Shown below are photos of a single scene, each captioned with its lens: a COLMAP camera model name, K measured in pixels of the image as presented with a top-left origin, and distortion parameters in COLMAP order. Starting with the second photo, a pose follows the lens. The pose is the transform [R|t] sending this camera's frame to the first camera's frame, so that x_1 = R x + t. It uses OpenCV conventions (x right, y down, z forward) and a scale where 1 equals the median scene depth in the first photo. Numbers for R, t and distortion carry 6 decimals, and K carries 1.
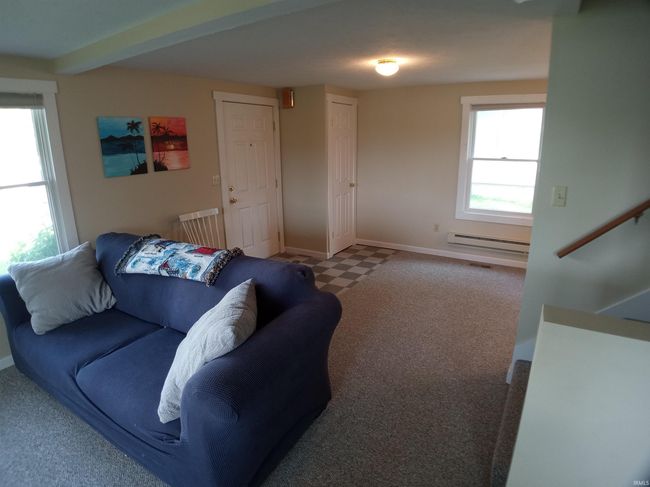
lens RADIAL K [[369.7, 0, 321.9], [0, 369.7, 243.0], [0, 0, 1]] dist [-0.077830, 0.000862]
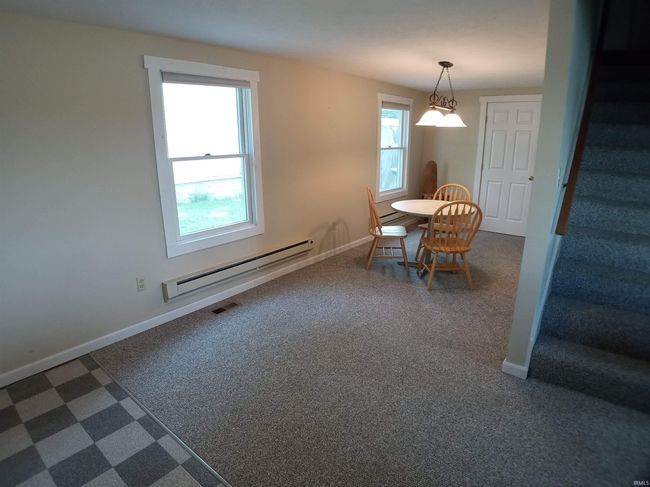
lens RADIAL K [[369.7, 0, 326.0], [0, 369.7, 242.5], [0, 0, 1]] dist [-0.077830, 0.000862]
pose [[0.121333, -0.258926, 0.958246, -0.192190], [0.270715, 0.937414, 0.219019, -0.161607], [-0.954983, 0.232837, 0.183835, 0.658909]]
